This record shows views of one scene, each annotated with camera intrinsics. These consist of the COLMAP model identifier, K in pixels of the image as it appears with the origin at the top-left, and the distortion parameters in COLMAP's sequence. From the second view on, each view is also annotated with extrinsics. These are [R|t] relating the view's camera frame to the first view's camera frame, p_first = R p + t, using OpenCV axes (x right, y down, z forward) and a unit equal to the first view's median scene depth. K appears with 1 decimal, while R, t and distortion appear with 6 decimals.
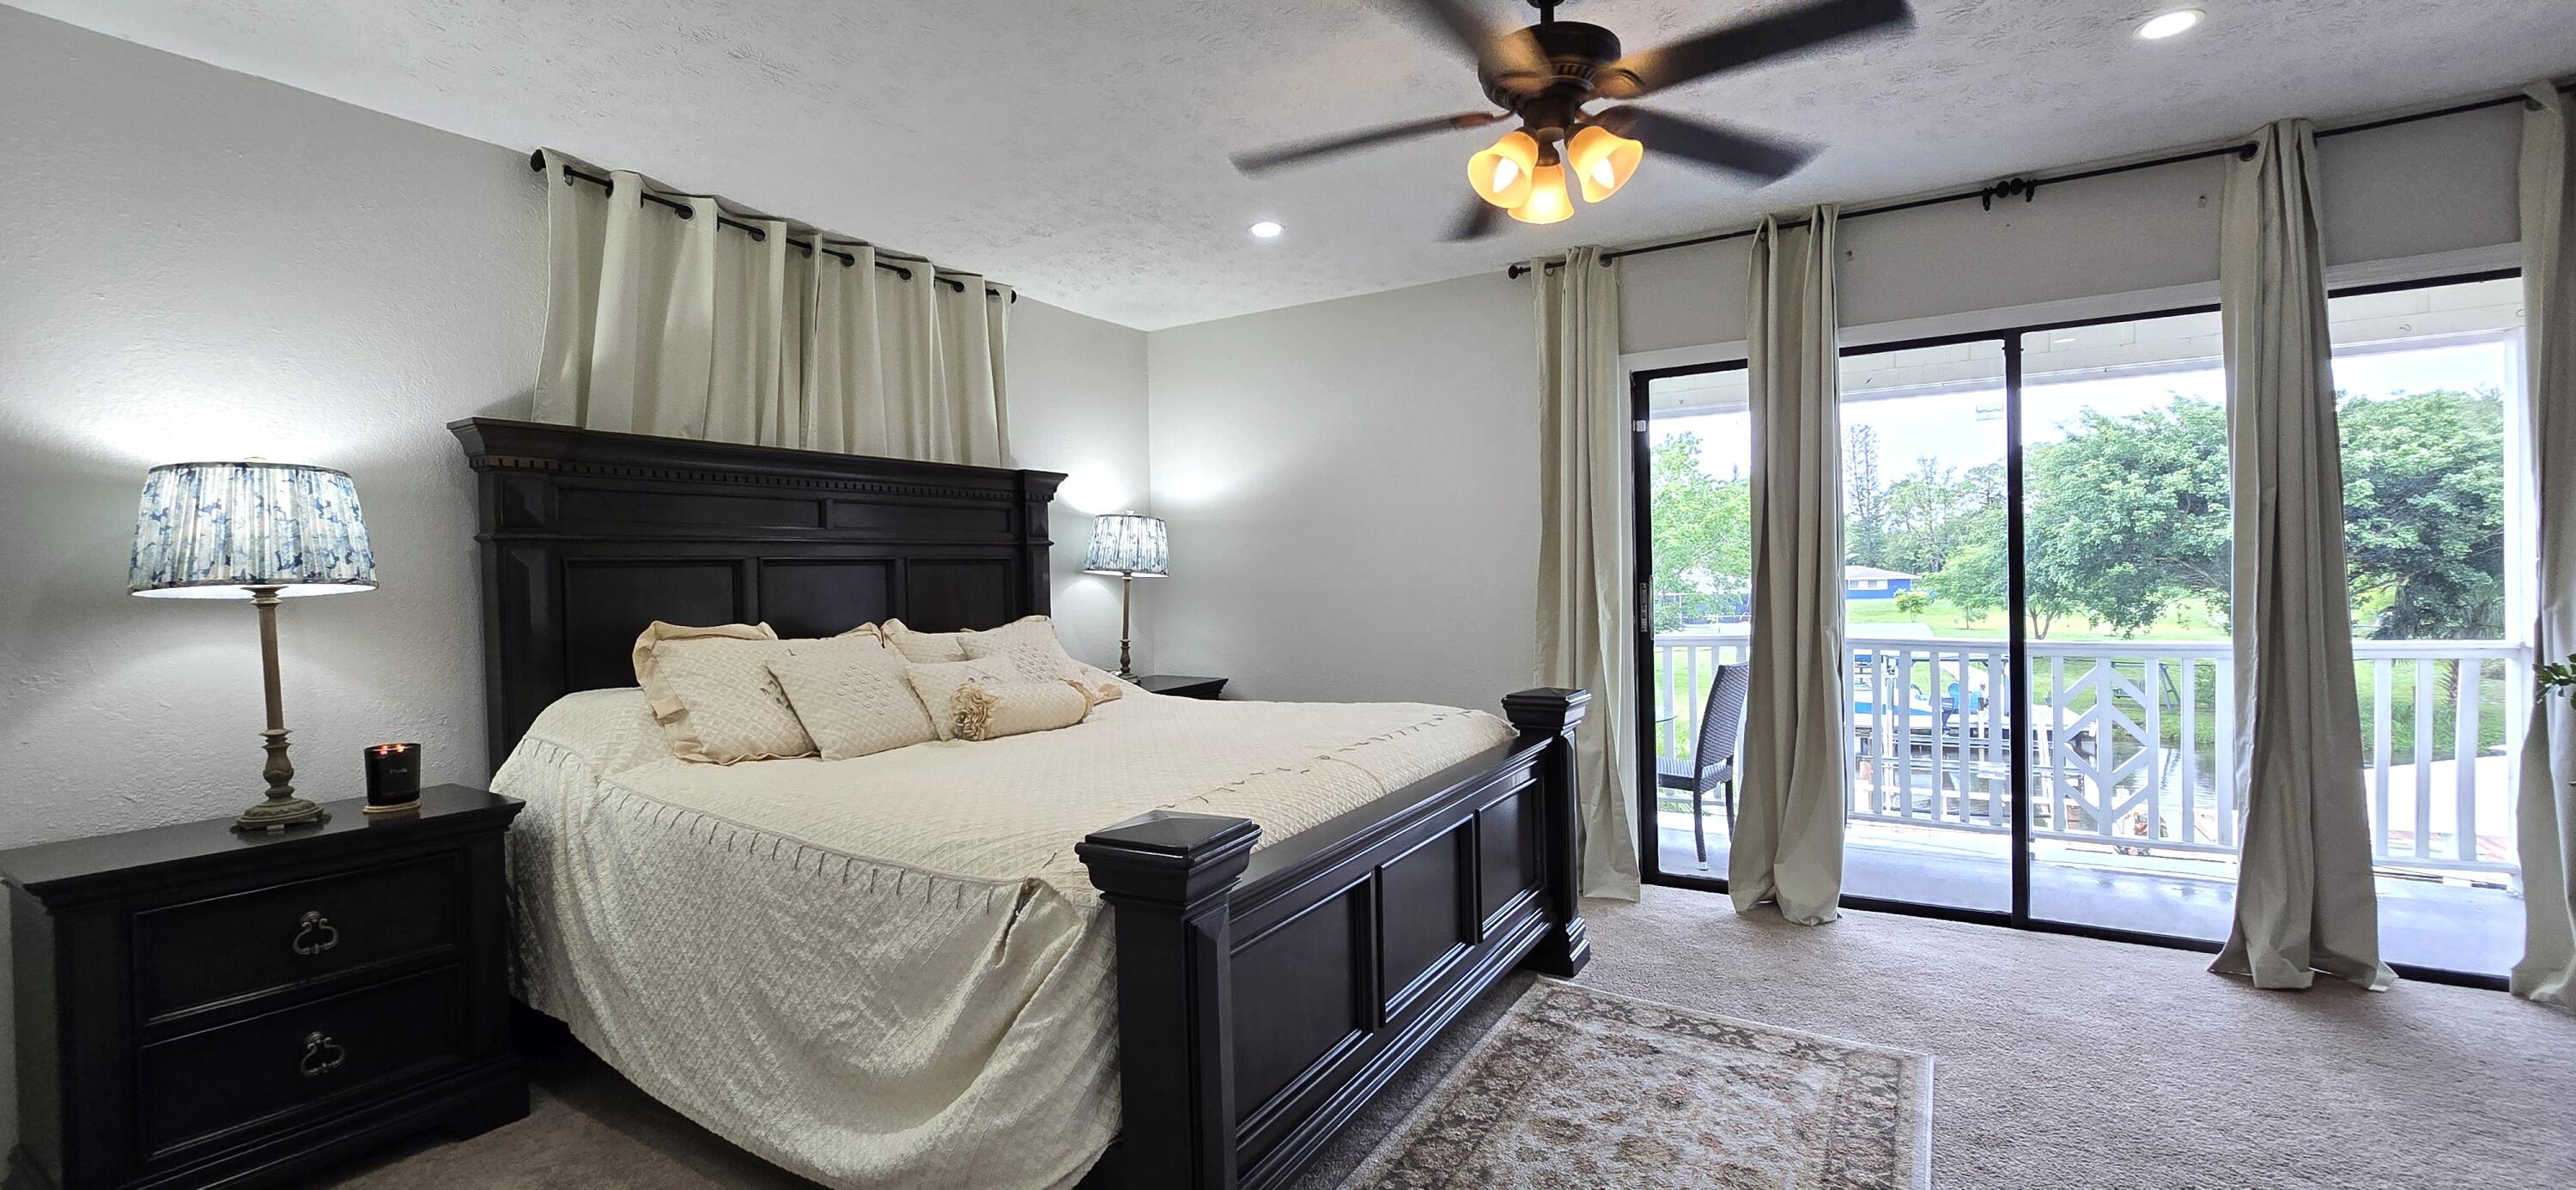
lens RADIAL K [[1055.8, 0, 1286.1], [0, 1055.8, 593.0], [0, 0, 1]] dist [-0.000635, -0.000100]
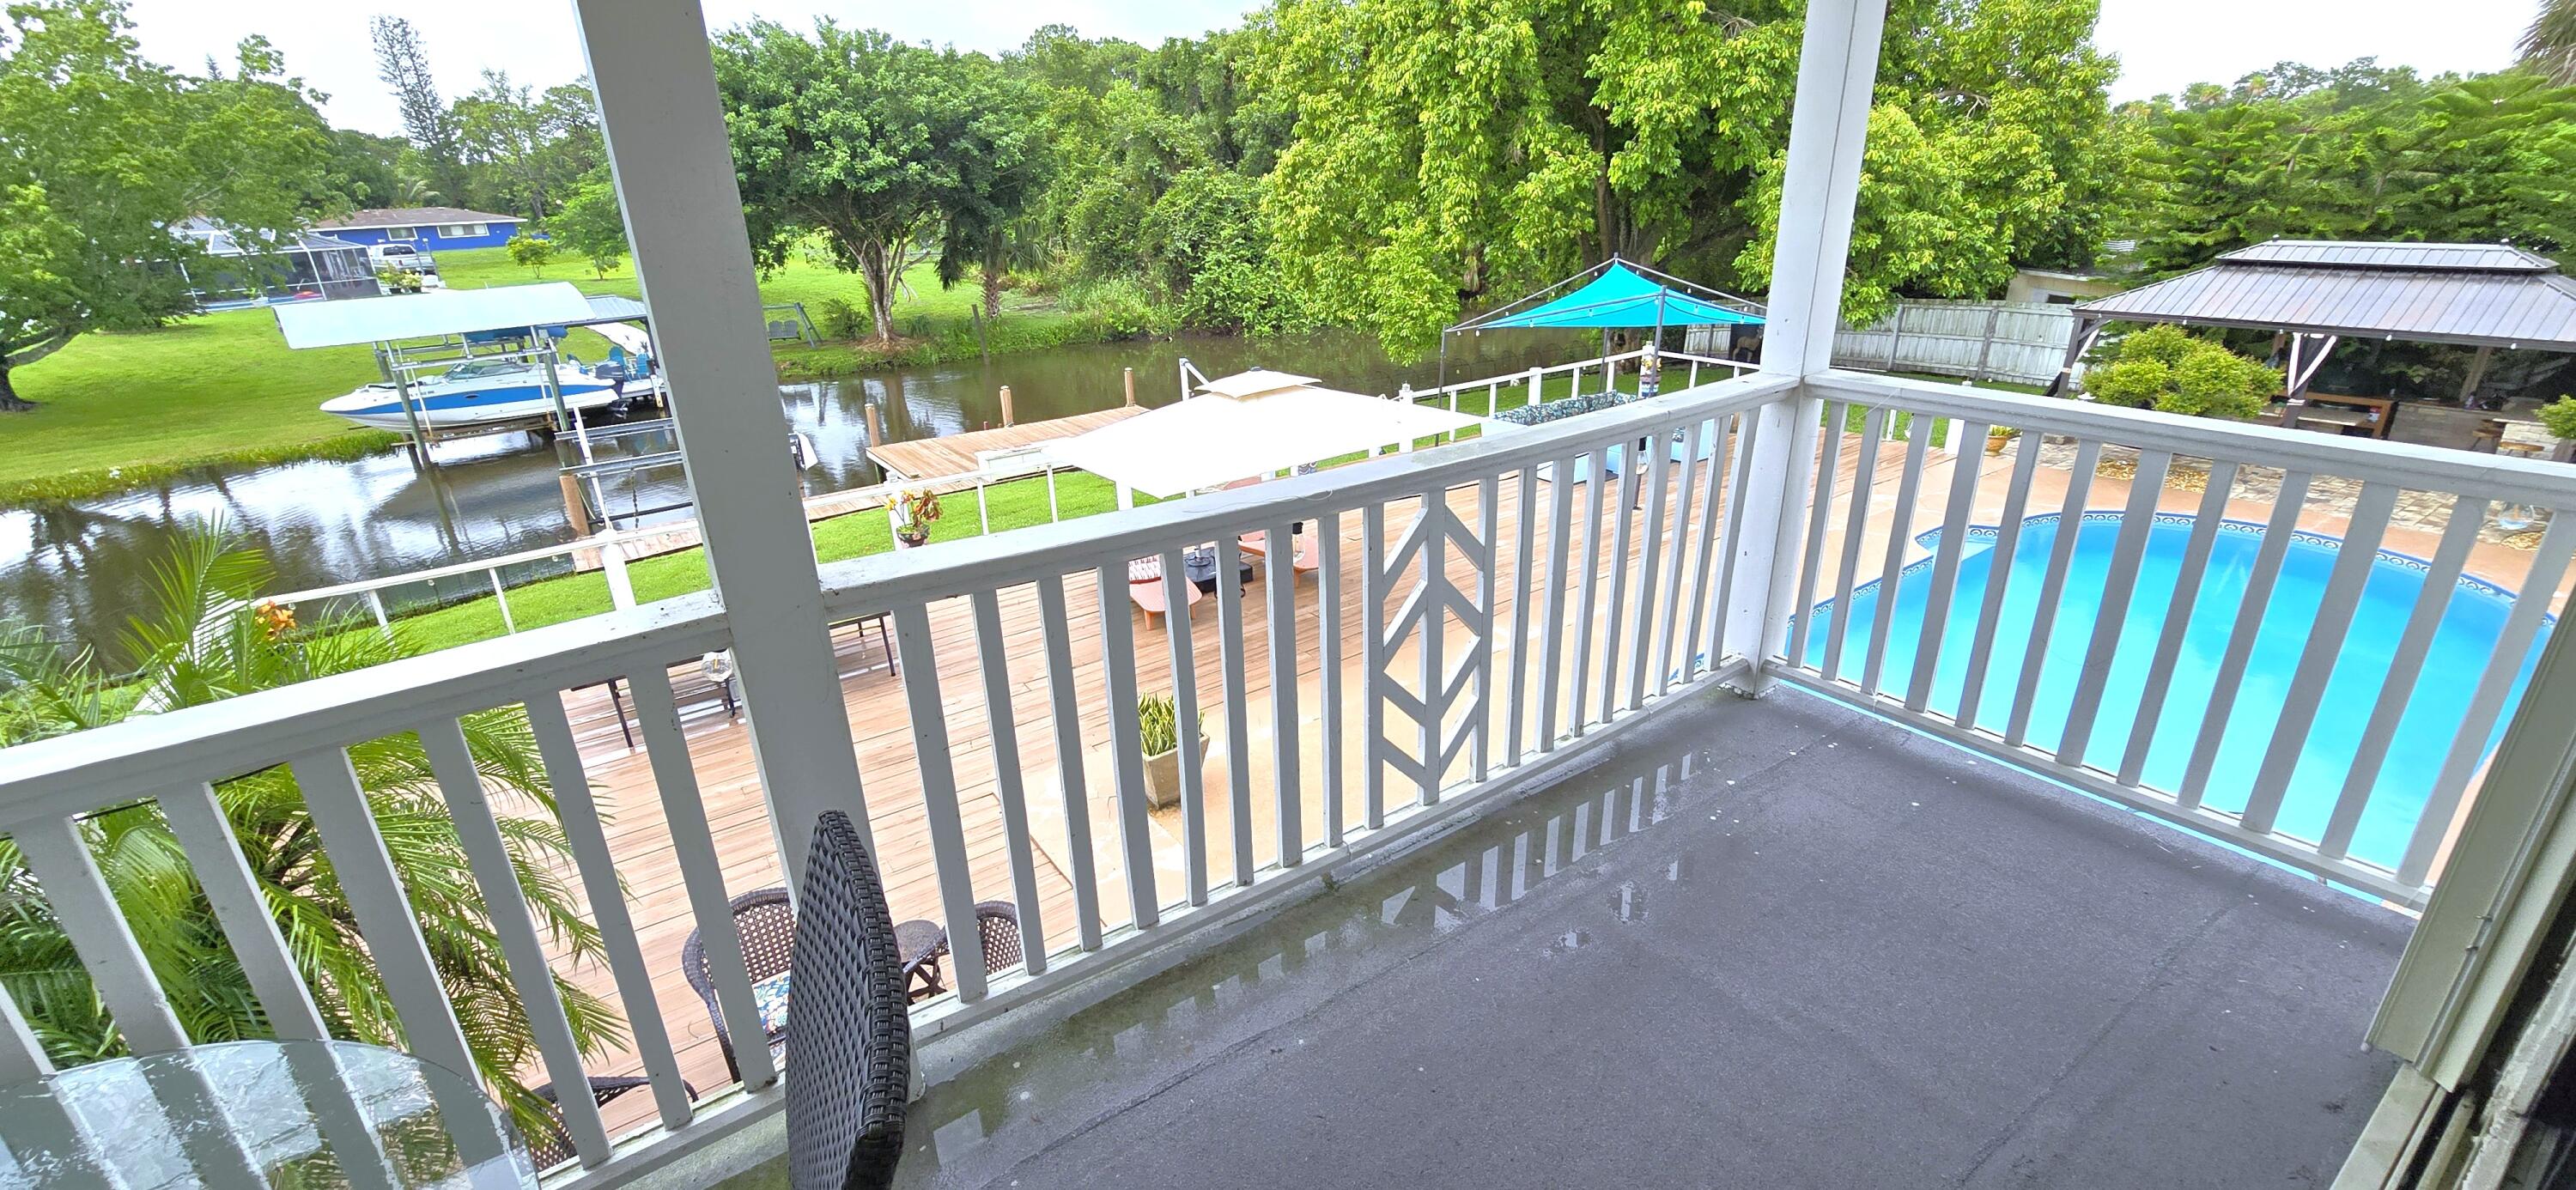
lens RADIAL K [[1055.8, 0, 1286.4], [0, 1055.8, 588.7], [0, 0, 1]] dist [-0.000635, -0.000100]
pose [[0.411972, -0.325197, 0.851191, 0.036022], [0.036964, 0.939342, 0.340984, -0.007131], [-0.910446, -0.109012, 0.399003, 0.102789]]
